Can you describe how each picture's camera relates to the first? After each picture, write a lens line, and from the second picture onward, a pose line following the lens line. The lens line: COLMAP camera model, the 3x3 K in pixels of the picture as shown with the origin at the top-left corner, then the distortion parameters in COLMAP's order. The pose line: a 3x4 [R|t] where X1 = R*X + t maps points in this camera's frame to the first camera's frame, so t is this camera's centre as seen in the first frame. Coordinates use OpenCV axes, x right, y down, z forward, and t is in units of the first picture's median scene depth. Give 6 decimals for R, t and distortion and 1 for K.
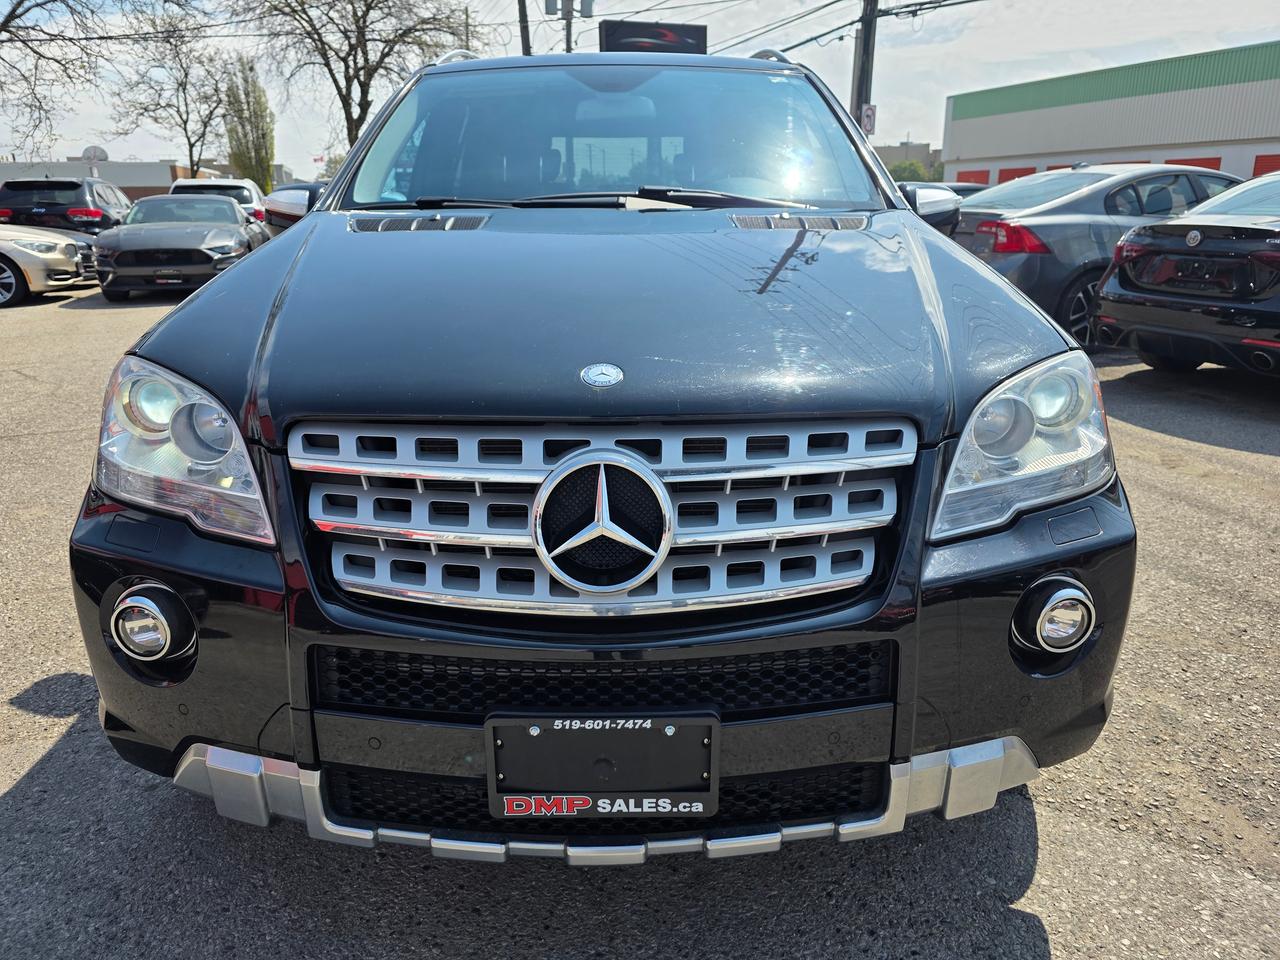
lens RADIAL K [[880.6, 0, 640.0], [0, 880.6, 480.0], [0, 0, 1]] dist [0.053225, -0.051665]
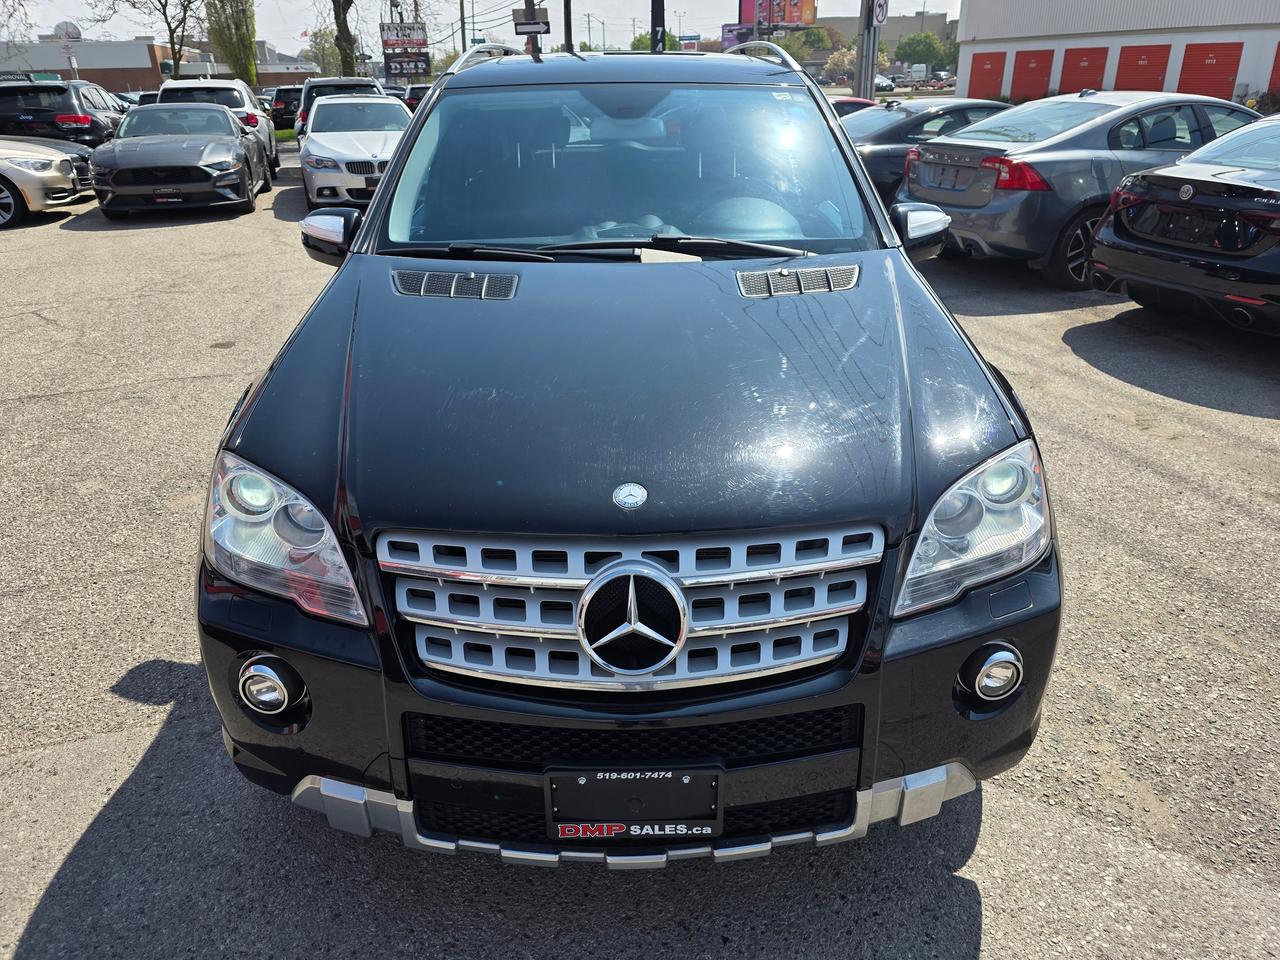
lens RADIAL K [[879.0, 0, 651.2], [0, 879.0, 480.4], [0, 0, 1]] dist [0.055896, -0.050702]
pose [[0.999949, -0.006180, 0.008033, -0.017603], [0.005127, 0.992137, 0.125053, -0.218522], [-0.008743, -0.125005, 0.992118, -0.162761]]
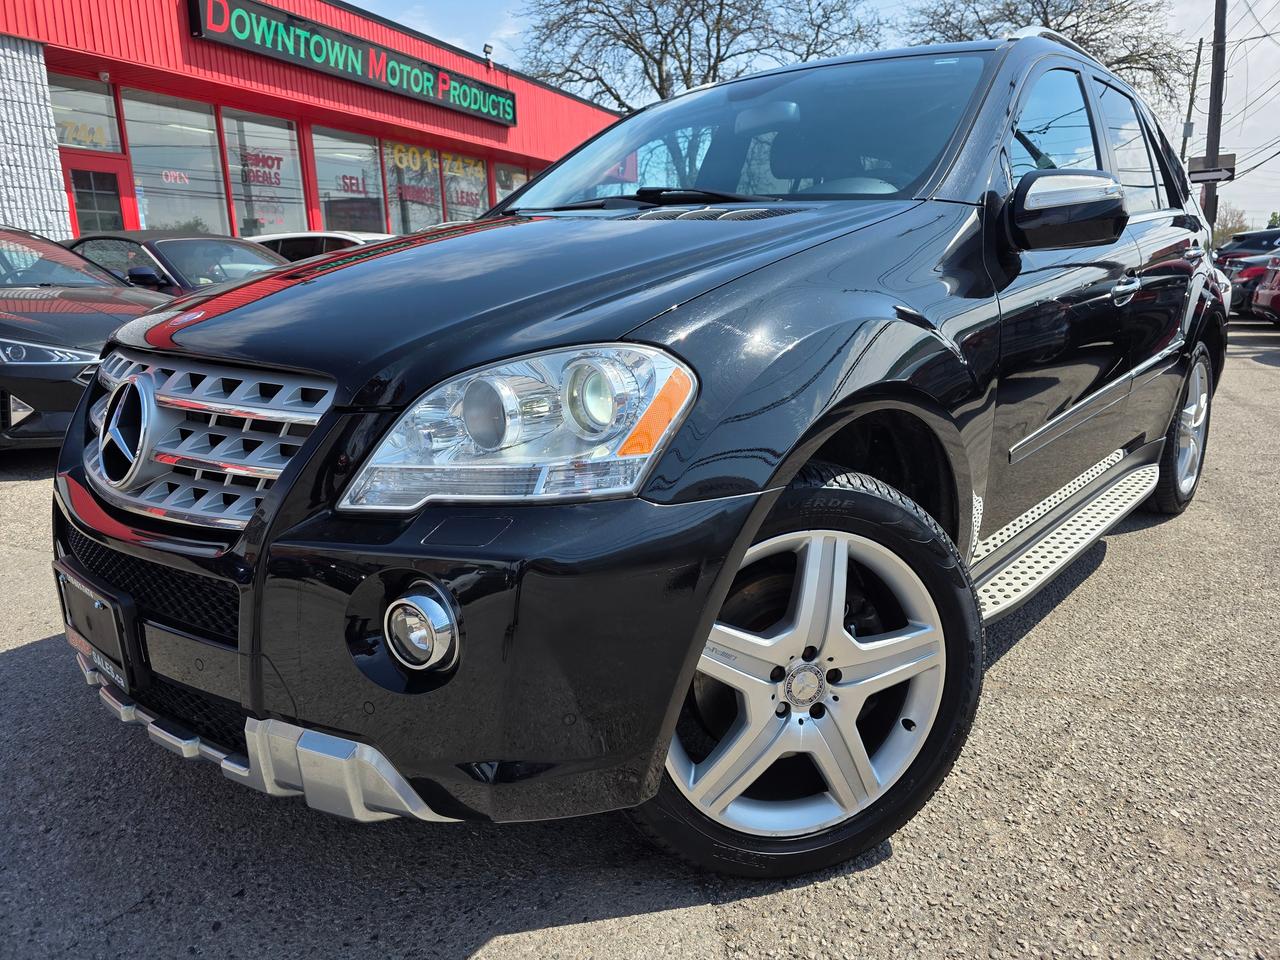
lens RADIAL K [[880.6, 0, 640.0], [0, 880.6, 480.0], [0, 0, 1]] dist [0.053225, -0.051665]
pose [[0.742874, 0.160247, -0.649969, 0.912052], [-0.197279, 0.980214, 0.016190, -0.031472], [0.639702, 0.116198, 0.759789, 0.373566]]
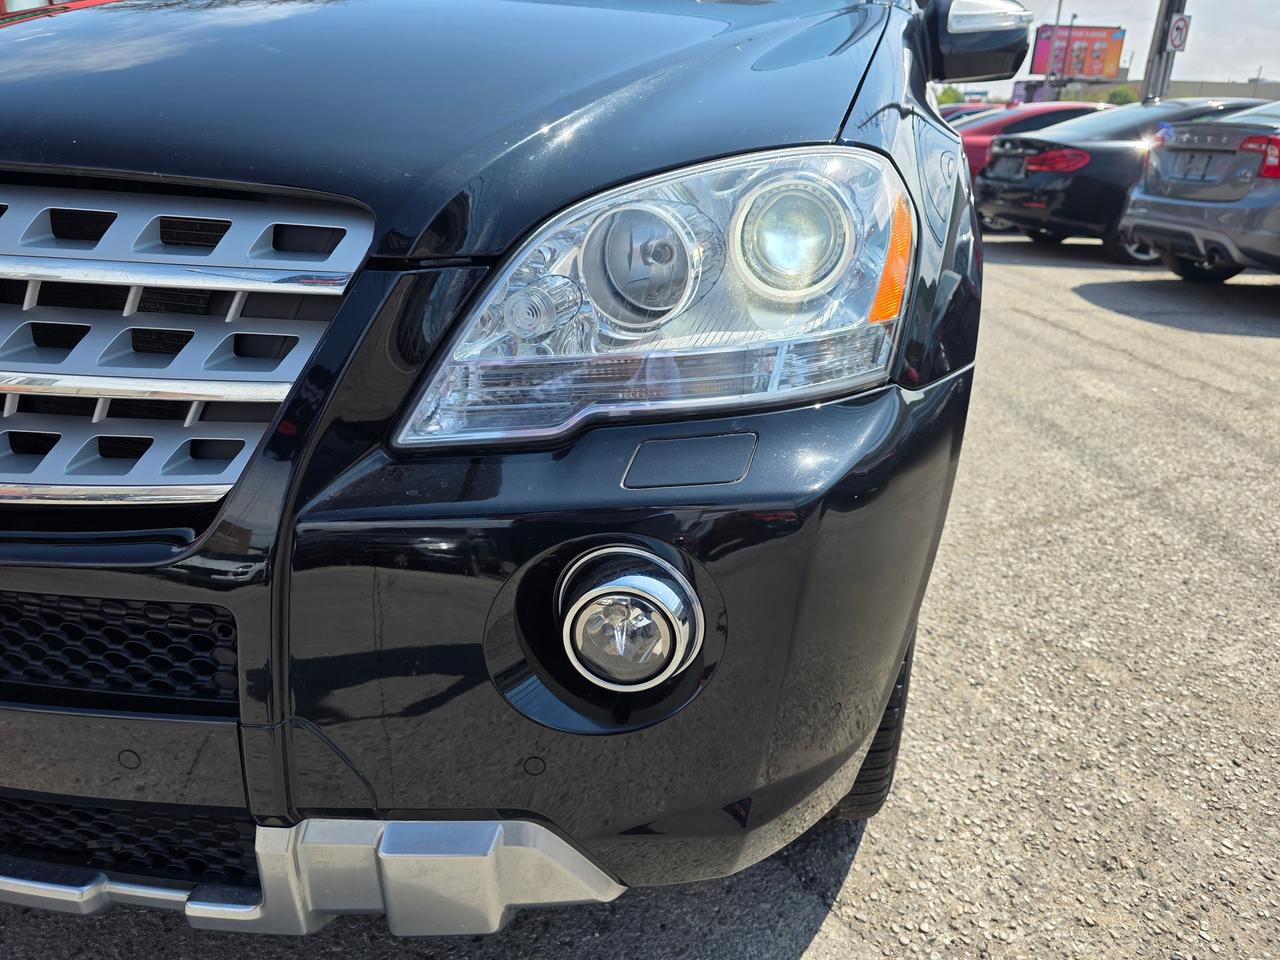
lens RADIAL K [[880.6, 0, 640.0], [0, 880.6, 480.0], [0, 0, 1]] dist [0.053225, -0.051665]
pose [[0.955936, 0.142164, -0.256857, 0.479986], [-0.124643, 0.988696, 0.083338, 0.019623], [0.265801, -0.047651, 0.962850, 0.403324]]
